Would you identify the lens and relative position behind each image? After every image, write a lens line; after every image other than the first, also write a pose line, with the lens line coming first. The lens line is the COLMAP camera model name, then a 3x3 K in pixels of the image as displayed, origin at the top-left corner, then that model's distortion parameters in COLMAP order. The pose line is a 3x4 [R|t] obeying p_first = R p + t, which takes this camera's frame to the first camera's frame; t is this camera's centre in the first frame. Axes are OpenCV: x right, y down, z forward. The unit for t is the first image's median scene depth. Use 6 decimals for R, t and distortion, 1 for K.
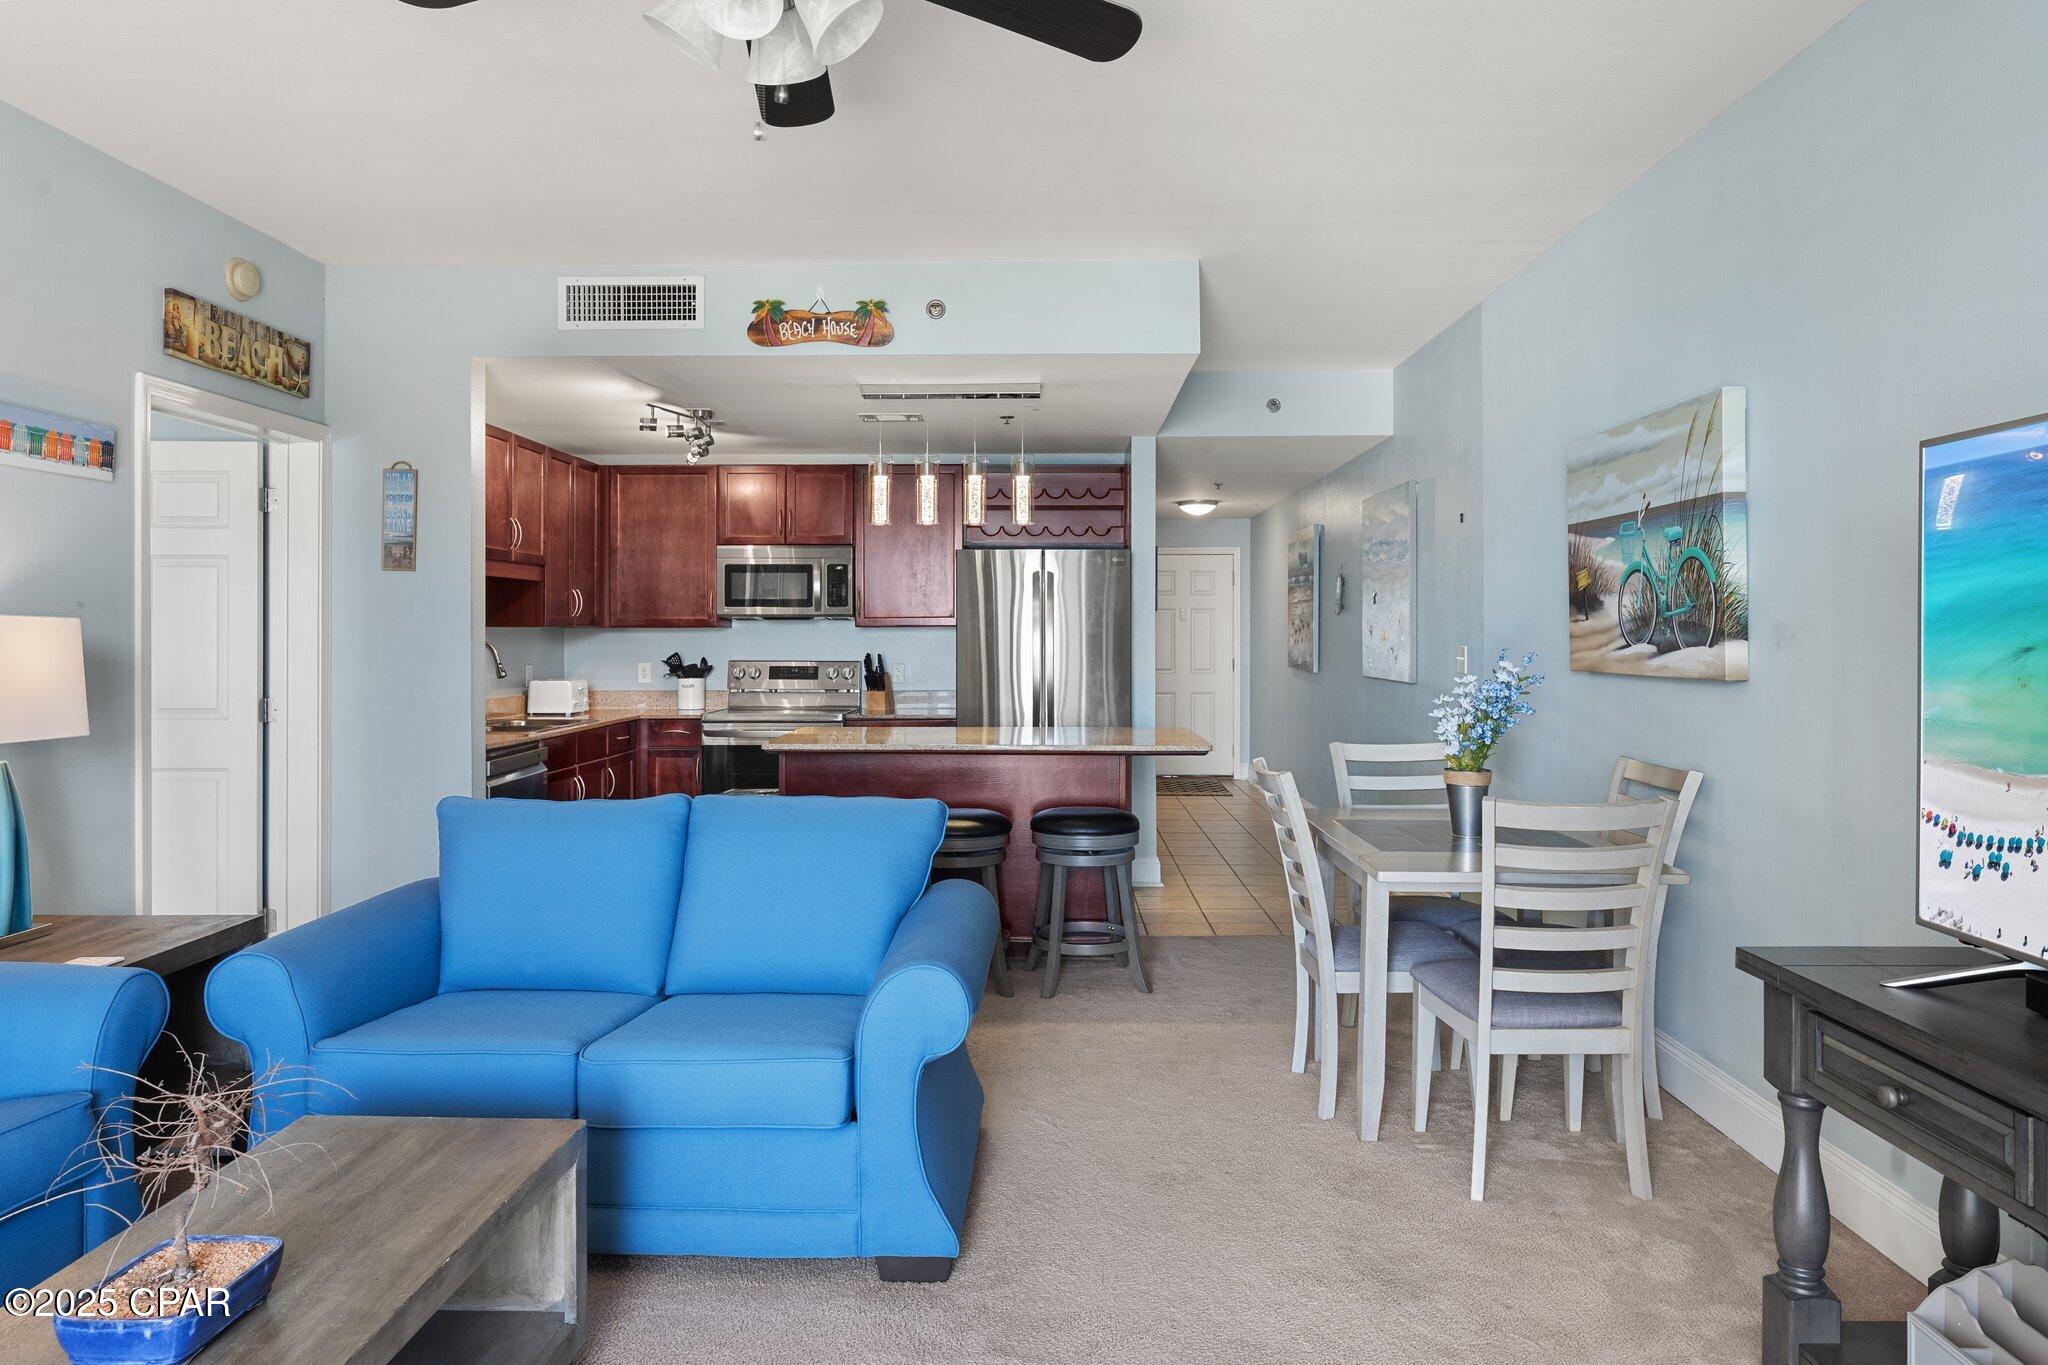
lens RADIAL K [[1256.0, 0, 1025.9], [0, 1256.0, 641.0], [0, 0, 1]] dist [0.002246, 0.000474]
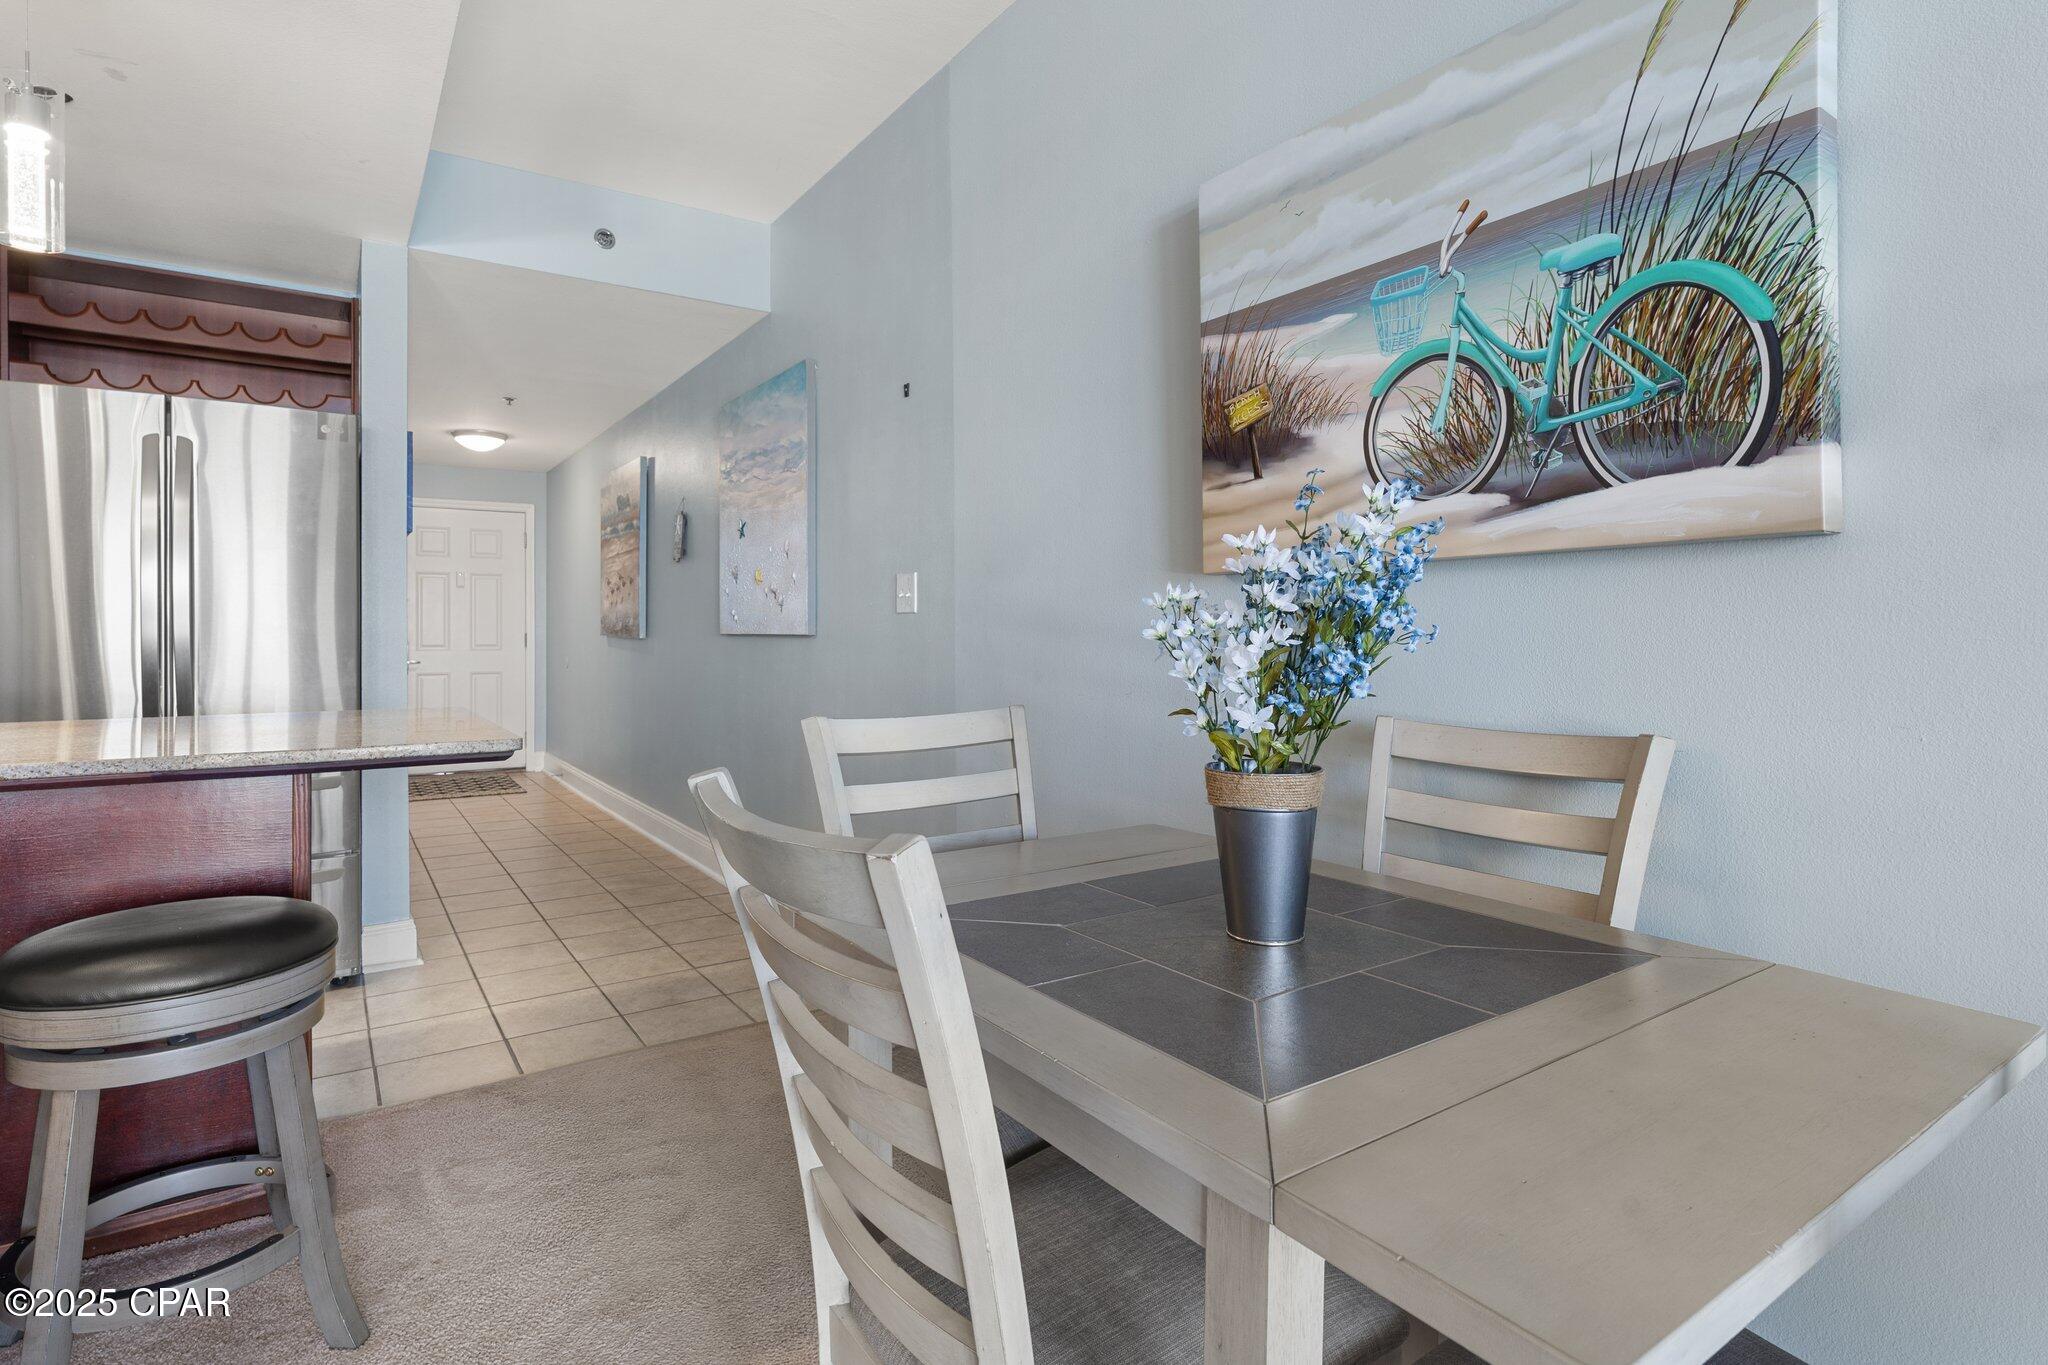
lens RADIAL K [[1024.8, 0, 1026.3], [0, 1024.8, 637.5], [0, 0, 1]] dist [-0.000919, -0.000355]
pose [[0.809577, -0.000927, 0.587012, 0.095105], [0.000955, 1.000000, 0.000262, 0.056921], [-0.587012, 0.000349, 0.809578, 0.719799]]
